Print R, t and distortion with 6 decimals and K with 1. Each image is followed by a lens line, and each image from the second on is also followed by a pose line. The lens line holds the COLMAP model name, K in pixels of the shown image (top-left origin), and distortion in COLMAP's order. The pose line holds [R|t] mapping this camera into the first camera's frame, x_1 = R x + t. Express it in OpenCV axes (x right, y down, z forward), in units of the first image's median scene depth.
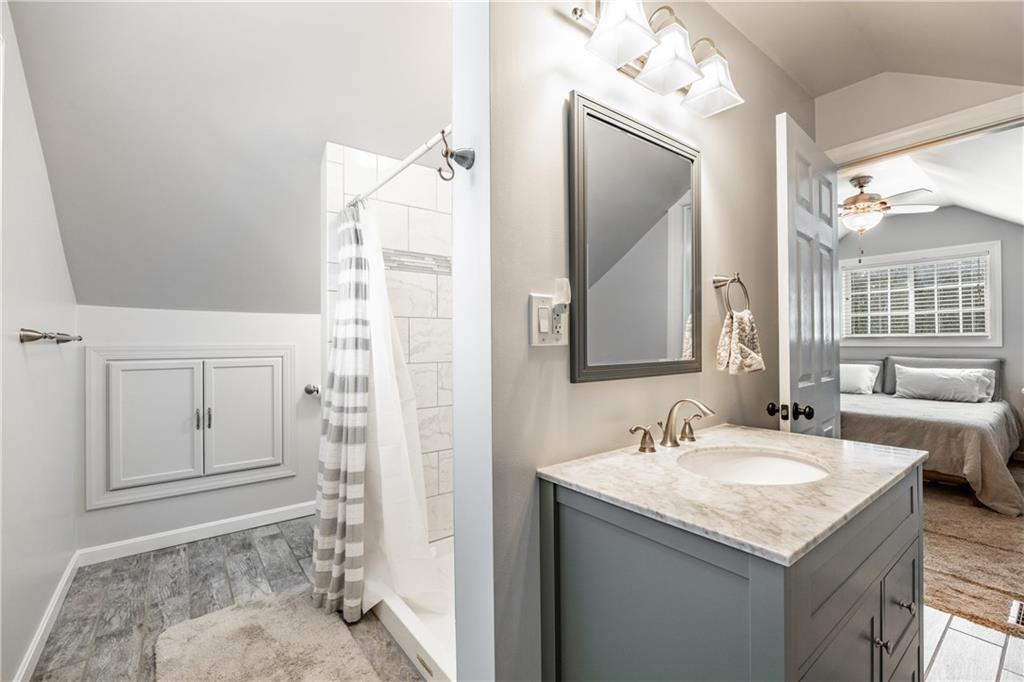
lens RADIAL K [[443.8, 0, 512.0], [0, 443.8, 341.0], [0, 0, 1]] dist [-0.001865, -0.000020]
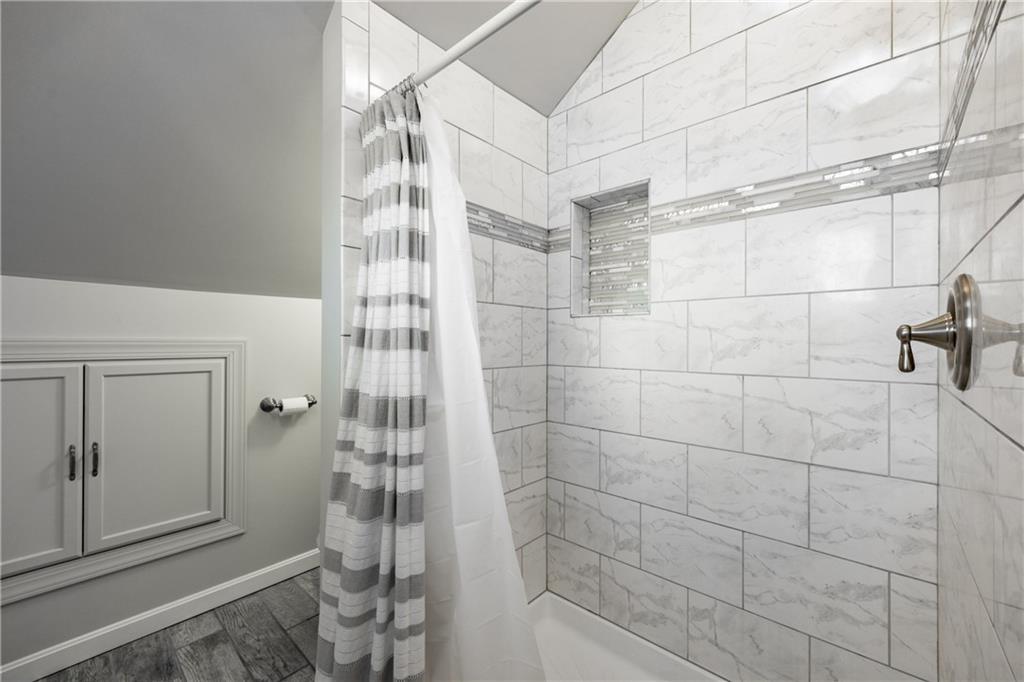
lens RADIAL K [[415.2, 0, 512.0], [0, 415.2, 341.0], [0, 0, 1]] dist [0.009103, 0.000100]
pose [[0.982918, 0.010575, 0.183740, -0.306213], [-0.011369, 0.999930, 0.003273, 0.004701], [-0.183692, -0.005306, 0.982969, 0.444303]]
